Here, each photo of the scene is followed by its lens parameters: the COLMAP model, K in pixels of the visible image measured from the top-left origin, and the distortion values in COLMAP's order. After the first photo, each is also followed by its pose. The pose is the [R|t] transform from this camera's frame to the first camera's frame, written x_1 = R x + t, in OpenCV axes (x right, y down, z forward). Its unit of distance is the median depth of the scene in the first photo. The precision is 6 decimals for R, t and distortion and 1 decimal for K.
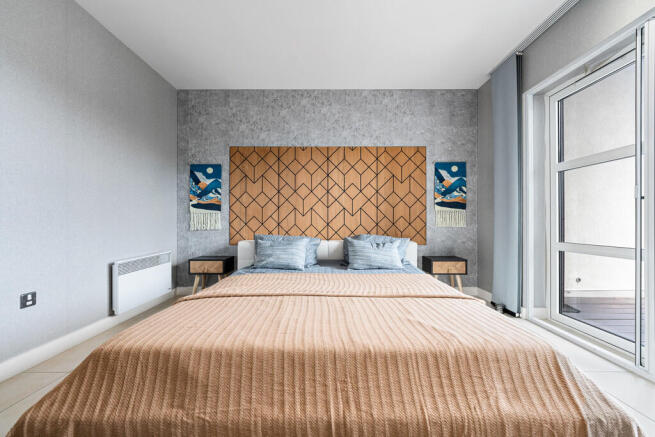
lens RADIAL K [[265.7, 0, 328.8], [0, 265.7, 221.2], [0, 0, 1]] dist [0.008306, -0.000739]
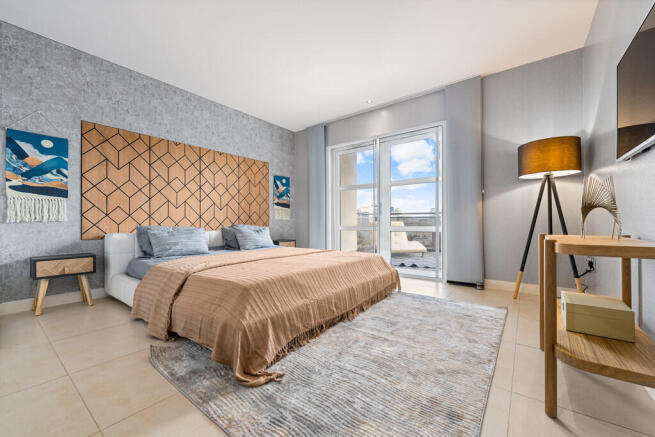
lens RADIAL K [[265.7, 0, 325.7], [0, 265.7, 220.5], [0, 0, 1]] dist [0.008306, -0.000739]
pose [[0.612734, 0.004631, 0.790276, -0.563718], [-0.006102, 0.999981, -0.001128, 0.025484], [-0.790266, -0.004131, 0.612750, -0.104243]]
